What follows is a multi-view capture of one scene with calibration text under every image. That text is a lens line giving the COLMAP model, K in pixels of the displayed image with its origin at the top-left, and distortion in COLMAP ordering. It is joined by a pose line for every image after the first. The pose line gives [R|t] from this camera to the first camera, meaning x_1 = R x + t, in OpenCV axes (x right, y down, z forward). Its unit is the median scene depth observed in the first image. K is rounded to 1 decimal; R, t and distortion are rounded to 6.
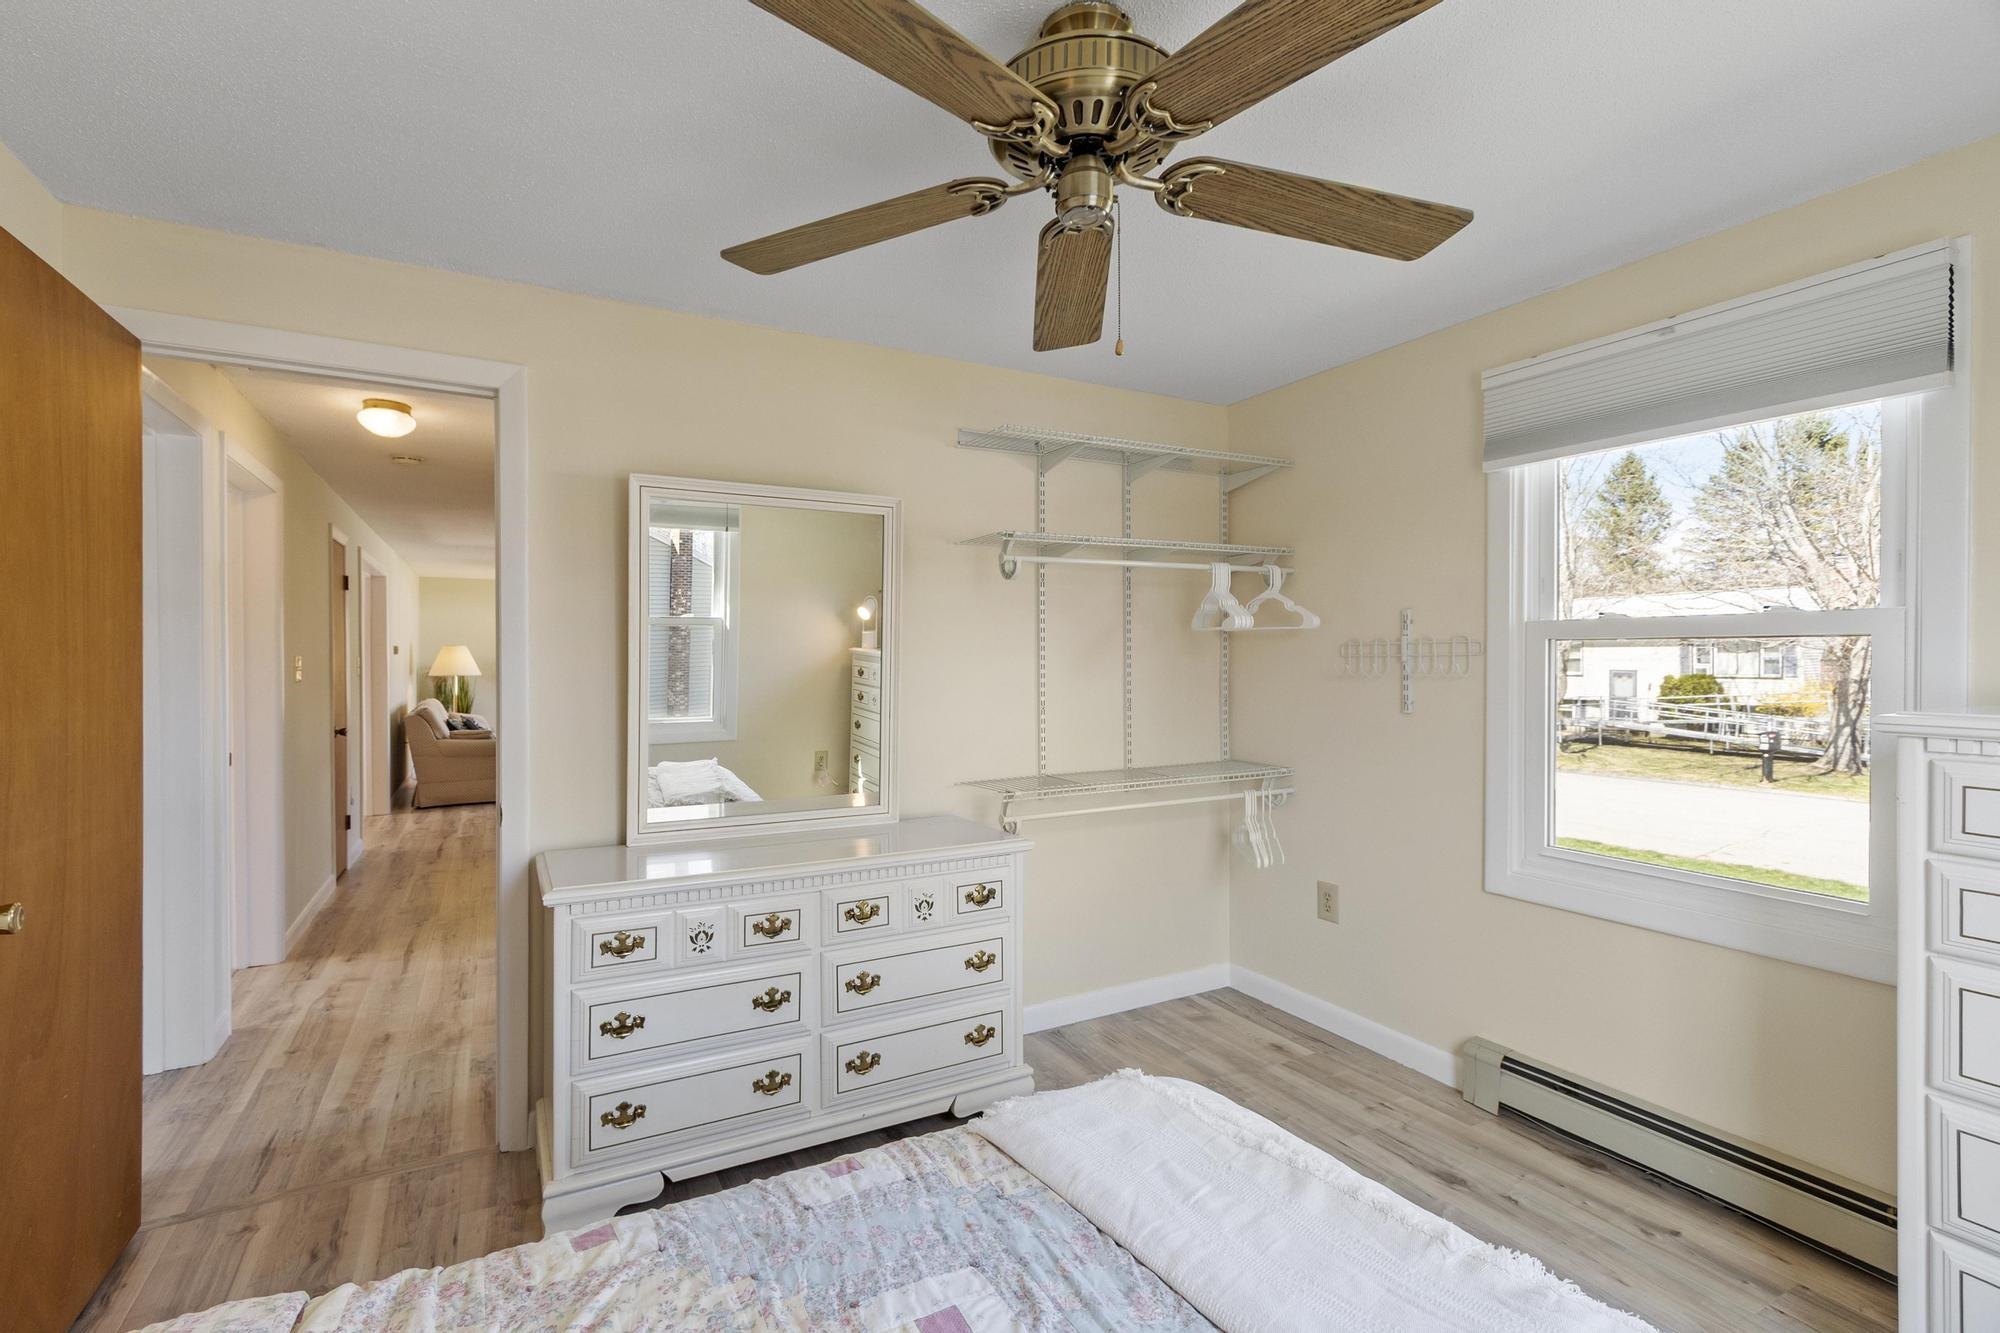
lens RADIAL K [[883.6, 0, 949.5], [0, 883.6, 653.9], [0, 0, 1]] dist [0.001193, -0.001135]
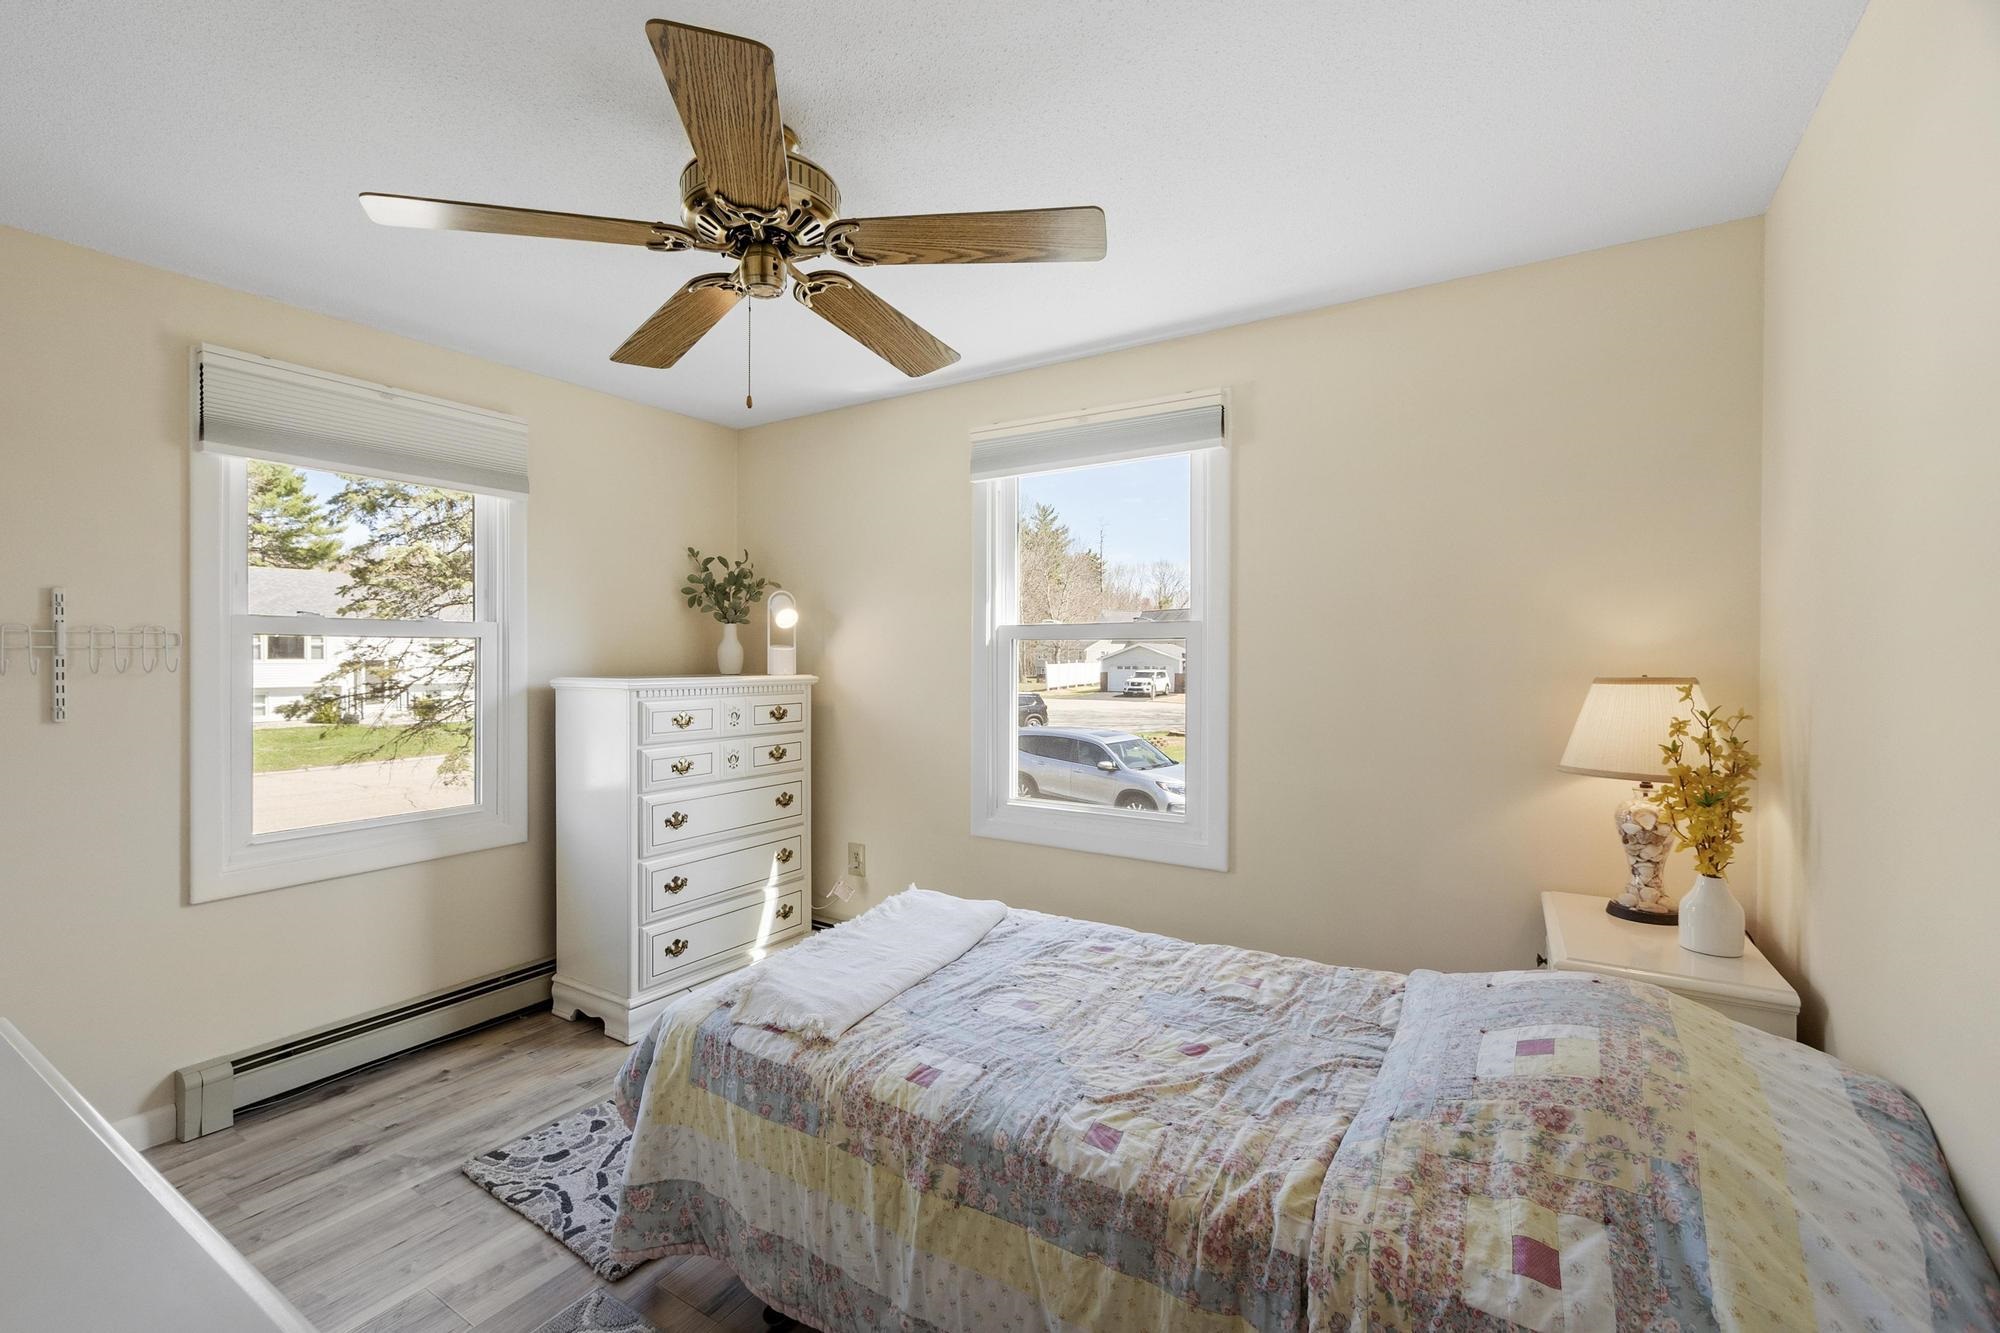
lens RADIAL K [[872.6, 0, 946.1], [0, 872.6, 668.7], [0, 0, 1]] dist [0.002403, 0.000112]
pose [[-0.488296, -0.010168, 0.872619, -0.636473], [-0.006036, 0.999948, 0.008274, 0.011410], [-0.872657, -0.001227, -0.488332, 0.849903]]
